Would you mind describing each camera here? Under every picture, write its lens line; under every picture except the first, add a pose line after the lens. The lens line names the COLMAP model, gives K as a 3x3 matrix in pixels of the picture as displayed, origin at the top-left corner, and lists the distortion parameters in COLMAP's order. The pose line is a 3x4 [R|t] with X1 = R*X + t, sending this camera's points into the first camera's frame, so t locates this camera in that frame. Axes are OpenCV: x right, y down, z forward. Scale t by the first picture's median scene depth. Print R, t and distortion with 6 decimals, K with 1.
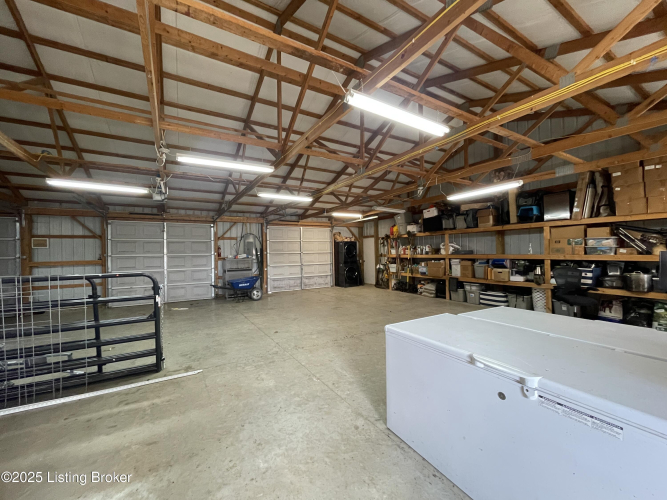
lens RADIAL K [[268.2, 0, 329.7], [0, 268.2, 252.2], [0, 0, 1]] dist [-0.002511, -0.000343]
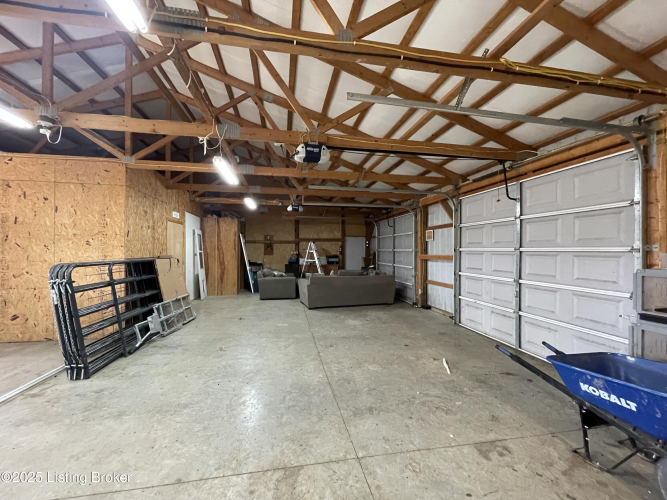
lens RADIAL K [[268.2, 0, 329.7], [0, 268.2, 252.2], [0, 0, 1]] dist [-0.002511, -0.000343]
pose [[-0.349885, 0.019320, -0.936593, -0.056929], [-0.000066, 0.999787, 0.020649, 0.005752], [0.936793, 0.007287, -0.349809, 0.941889]]
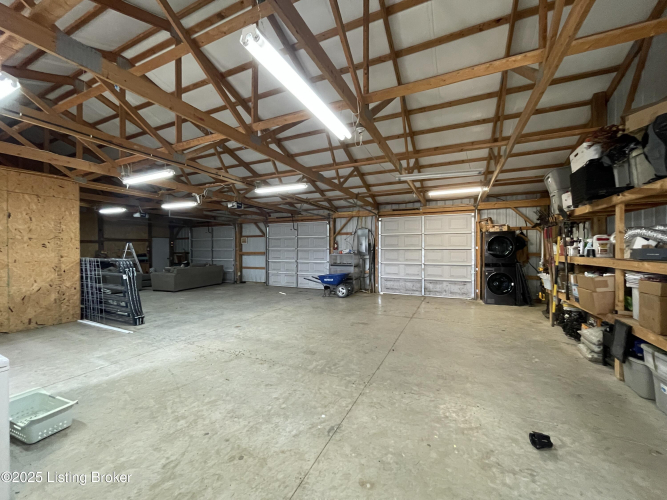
lens RADIAL K [[268.2, 0, 329.7], [0, 268.2, 252.2], [0, 0, 1]] dist [-0.002511, -0.000343]
pose [[0.557637, 0.024916, -0.829711, 0.553622], [-0.007176, 0.999657, 0.025197, -0.007893], [0.830054, -0.008097, 0.557624, 0.482901]]
